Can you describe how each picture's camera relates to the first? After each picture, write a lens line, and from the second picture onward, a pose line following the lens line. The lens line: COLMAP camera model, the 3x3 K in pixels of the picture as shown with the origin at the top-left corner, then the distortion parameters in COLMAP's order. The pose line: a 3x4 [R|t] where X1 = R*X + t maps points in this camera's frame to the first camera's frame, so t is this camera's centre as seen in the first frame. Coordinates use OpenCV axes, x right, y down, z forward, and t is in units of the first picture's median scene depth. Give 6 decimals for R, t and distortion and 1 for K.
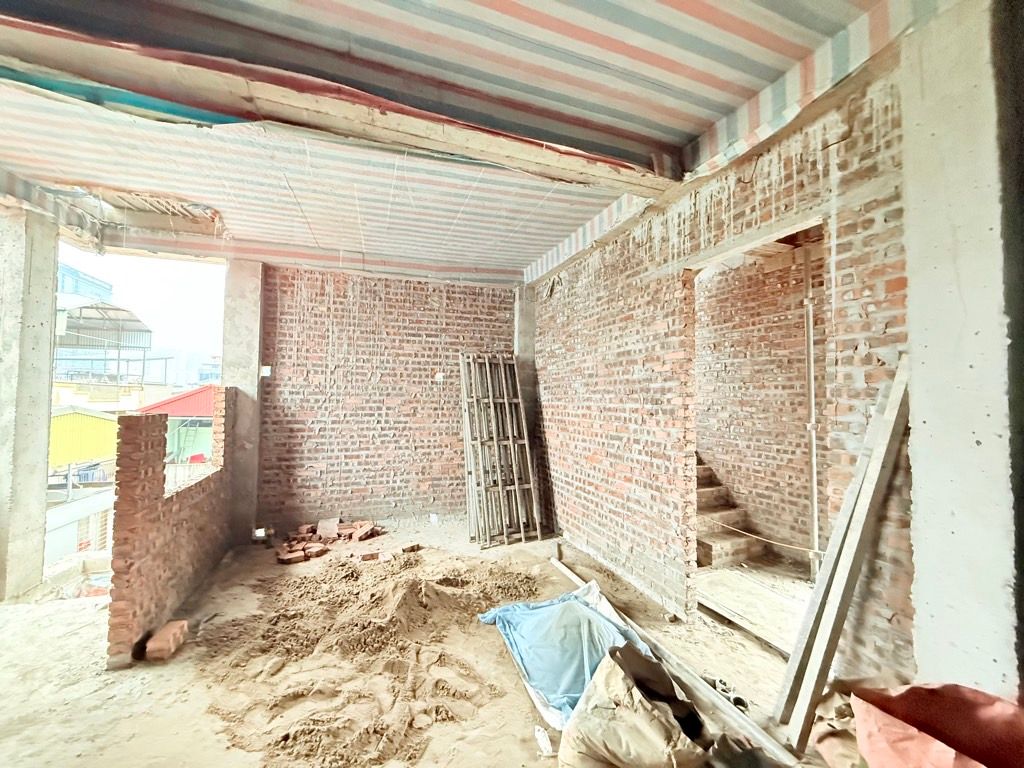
lens RADIAL K [[407.0, 0, 508.0], [0, 407.0, 382.8], [0, 0, 1]] dist [-0.000438, -0.000049]
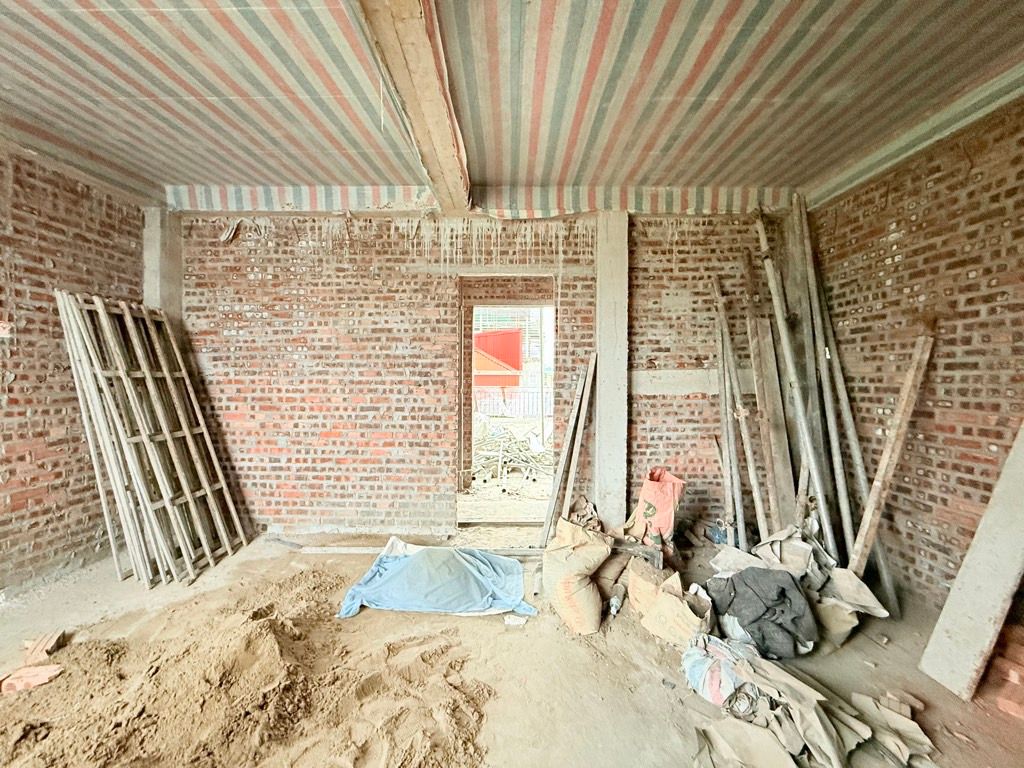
lens RADIAL K [[407.0, 0, 509.3], [0, 407.0, 382.2], [0, 0, 1]] dist [-0.000438, -0.000049]
pose [[0.353861, -0.017506, 0.935134, -0.584271], [-0.035876, 0.998835, 0.032275, 0.018111], [-0.934610, -0.044970, 0.352821, 0.281169]]
